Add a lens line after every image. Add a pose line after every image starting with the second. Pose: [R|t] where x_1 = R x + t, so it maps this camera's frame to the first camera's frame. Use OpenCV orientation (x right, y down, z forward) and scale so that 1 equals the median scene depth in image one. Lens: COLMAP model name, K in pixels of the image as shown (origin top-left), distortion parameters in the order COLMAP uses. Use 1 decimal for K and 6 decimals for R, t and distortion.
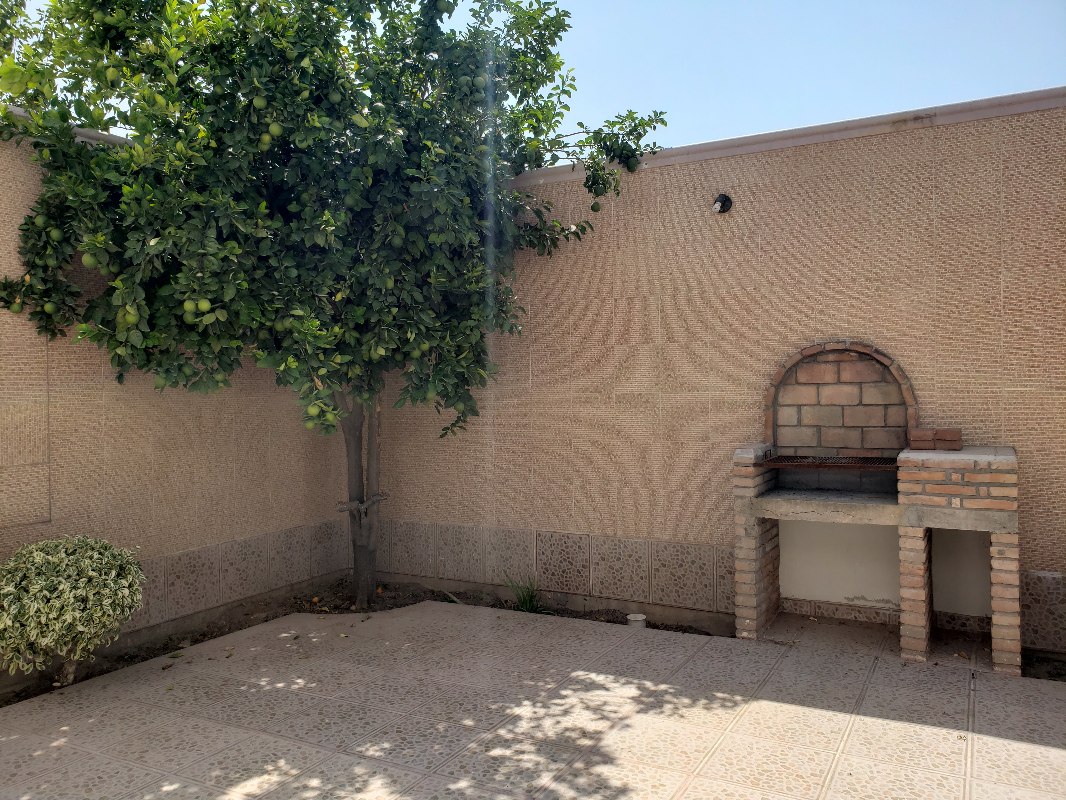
lens RADIAL K [[825.1, 0, 531.8], [0, 825.1, 375.0], [0, 0, 1]] dist [0.008194, 0.003295]
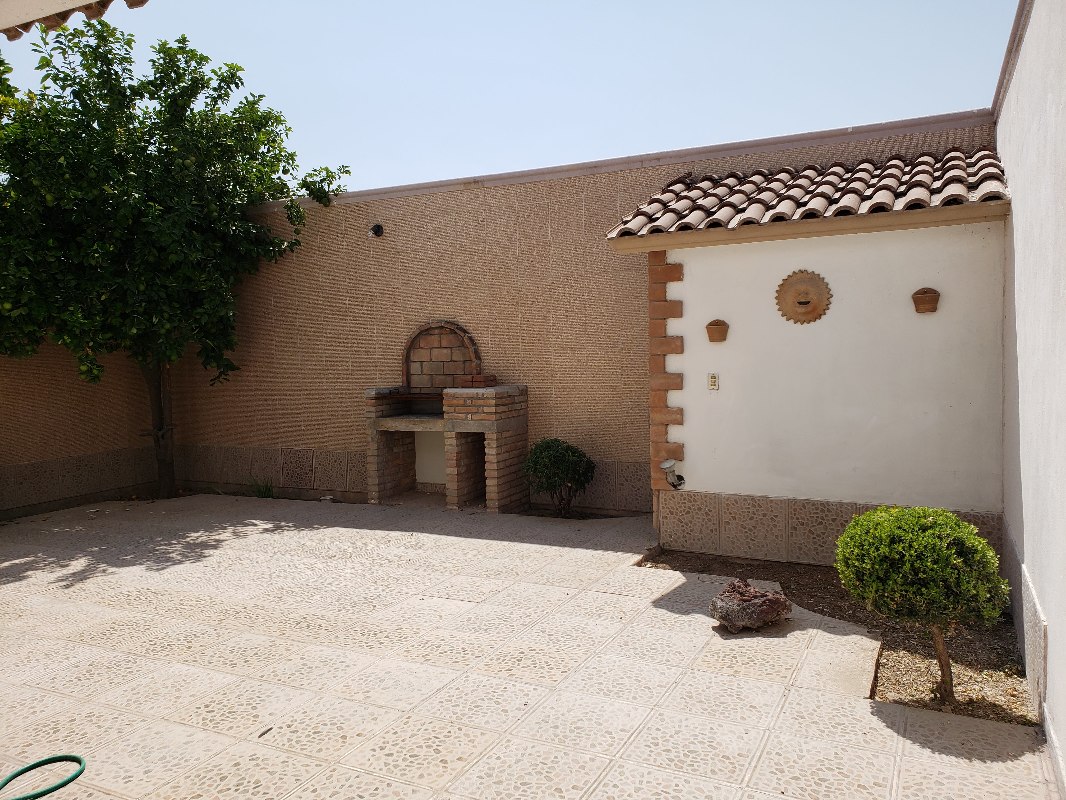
lens RADIAL K [[806.5, 0, 533.0], [0, 806.5, 400.0], [0, 0, 1]] dist [0.005888, 0.000920]
pose [[0.998596, -0.013225, 0.051294, 0.498627], [0.009023, 0.996649, 0.081294, -0.014842], [-0.052197, -0.080717, 0.995369, -0.607882]]
